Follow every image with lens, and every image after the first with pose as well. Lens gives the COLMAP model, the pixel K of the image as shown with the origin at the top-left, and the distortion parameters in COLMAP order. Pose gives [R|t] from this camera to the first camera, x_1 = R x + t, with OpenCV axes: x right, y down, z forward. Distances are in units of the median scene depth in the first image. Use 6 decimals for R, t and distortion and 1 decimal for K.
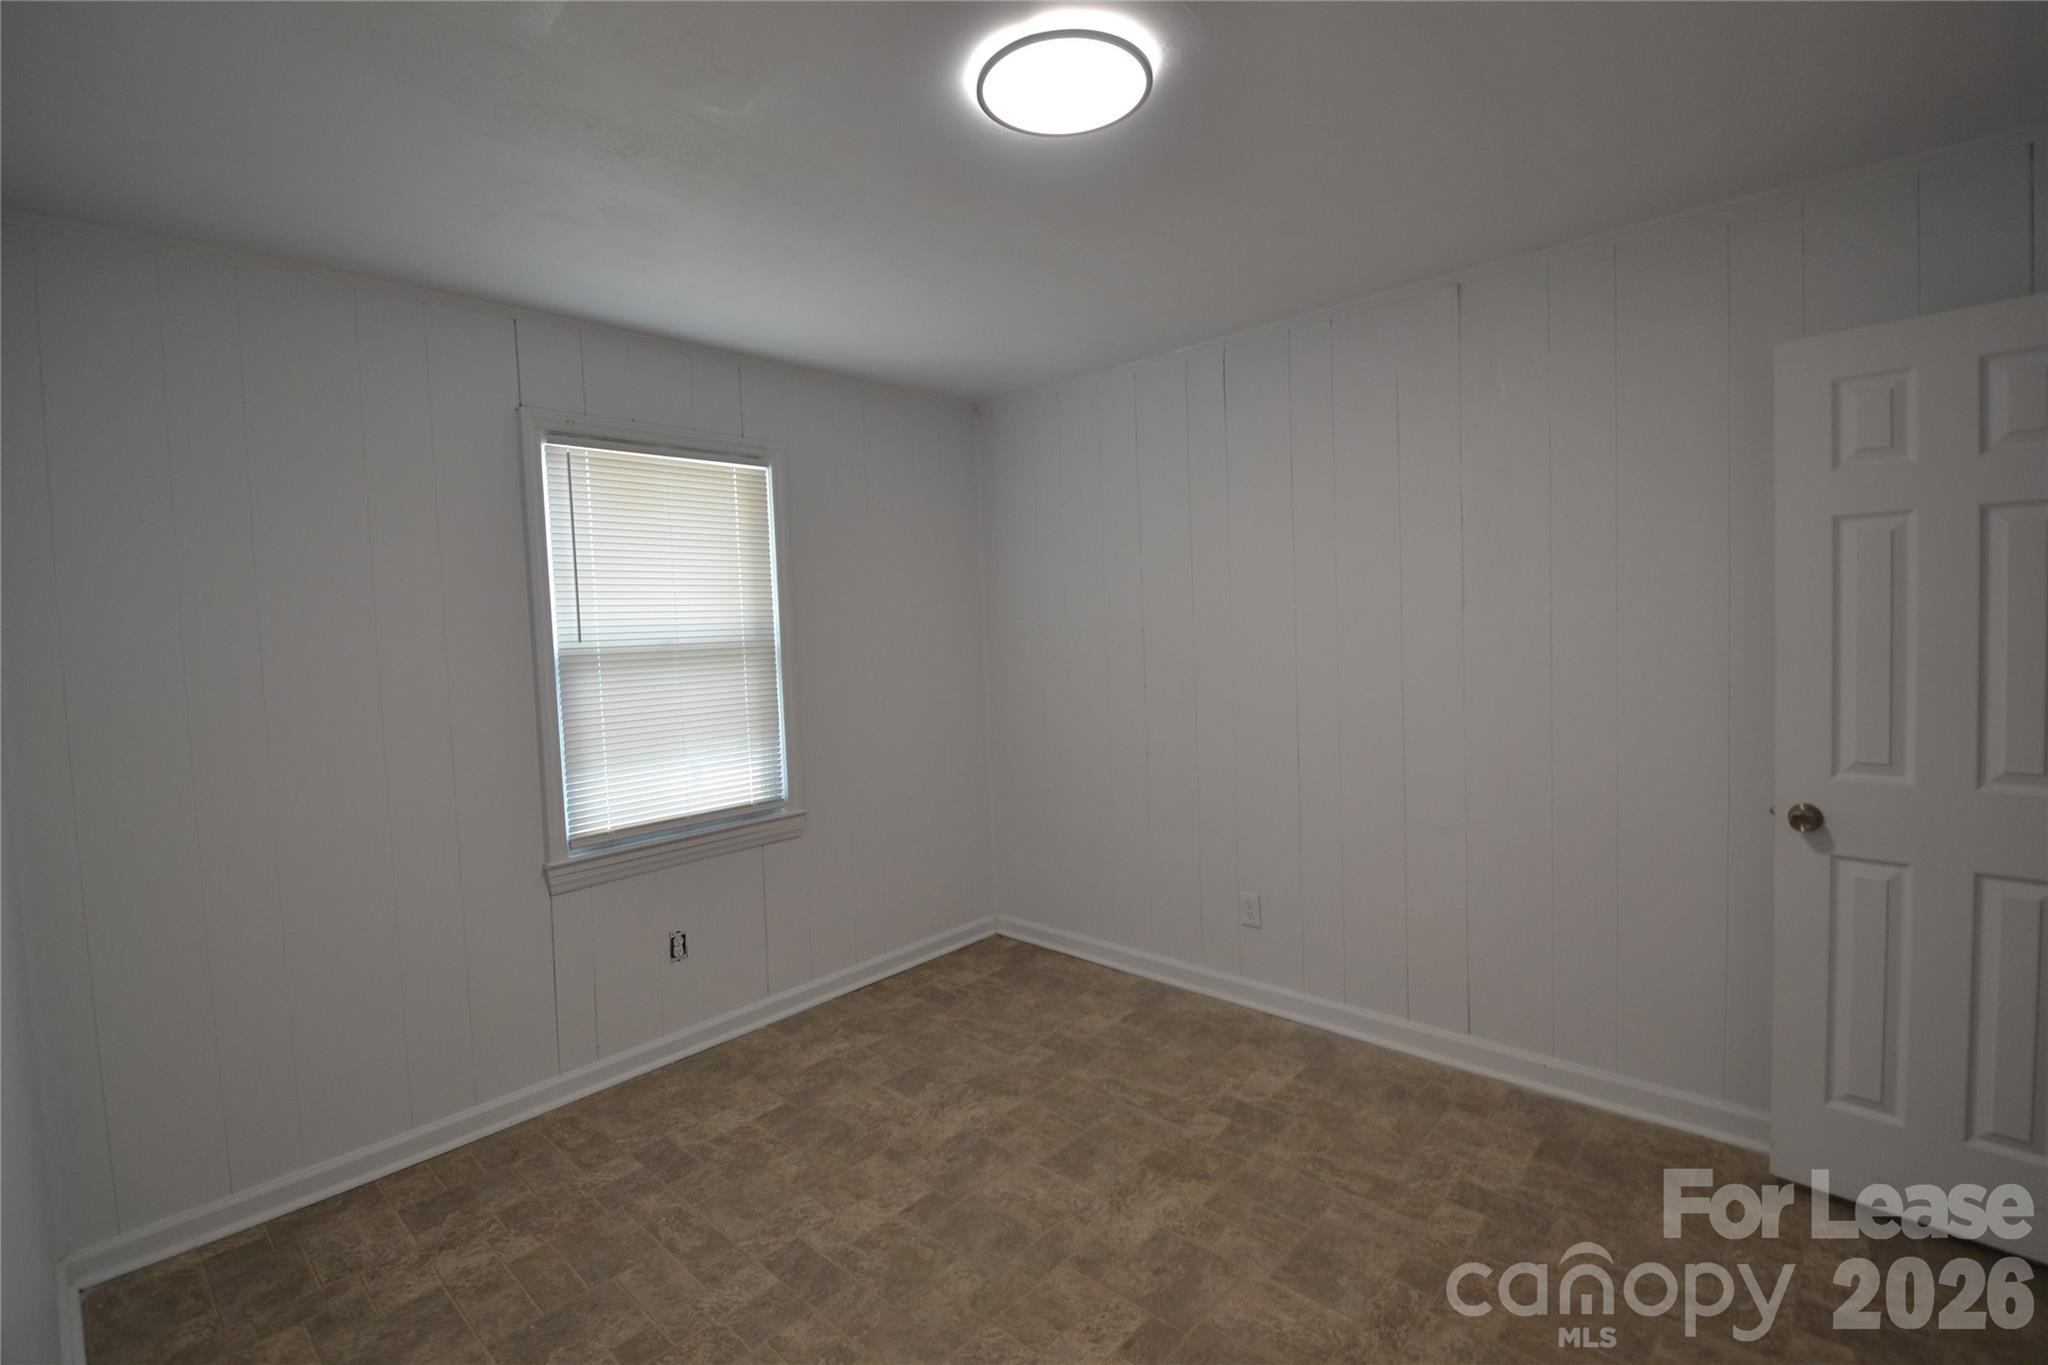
lens RADIAL K [[904.0, 0, 1027.0], [0, 904.0, 661.9], [0, 0, 1]] dist [0.022378, -0.024676]
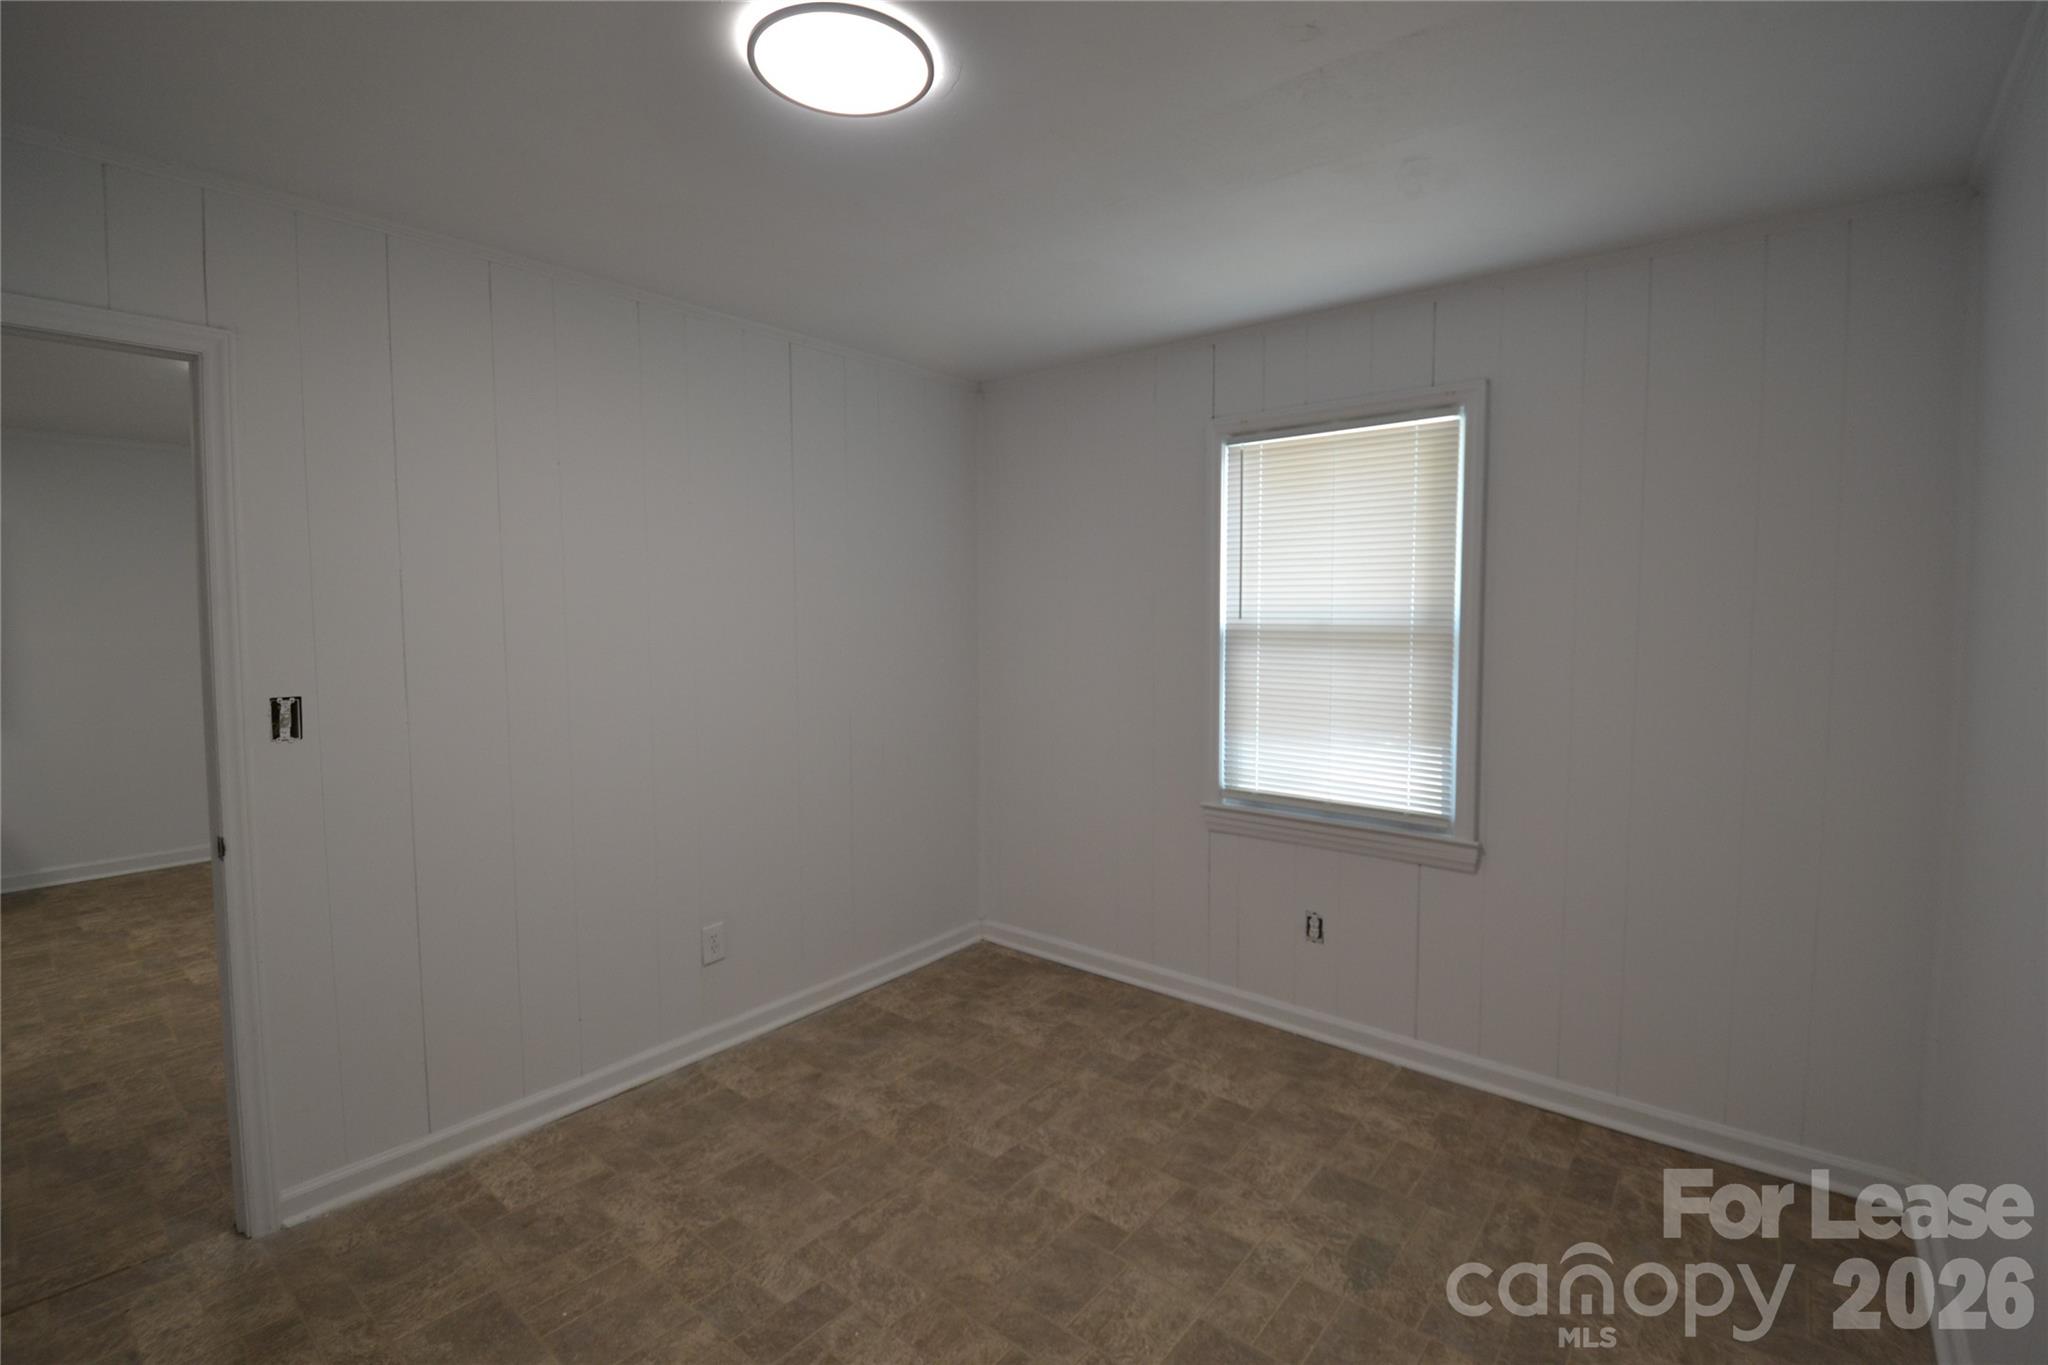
lens RADIAL K [[904.0, 0, 1027.0], [0, 904.0, 661.9], [0, 0, 1]] dist [0.022378, -0.024676]
pose [[0.069476, 0.092565, -0.993280, 0.618047], [-0.047128, 0.994879, 0.089417, -0.057274], [0.996470, 0.040599, 0.073483, 0.664132]]
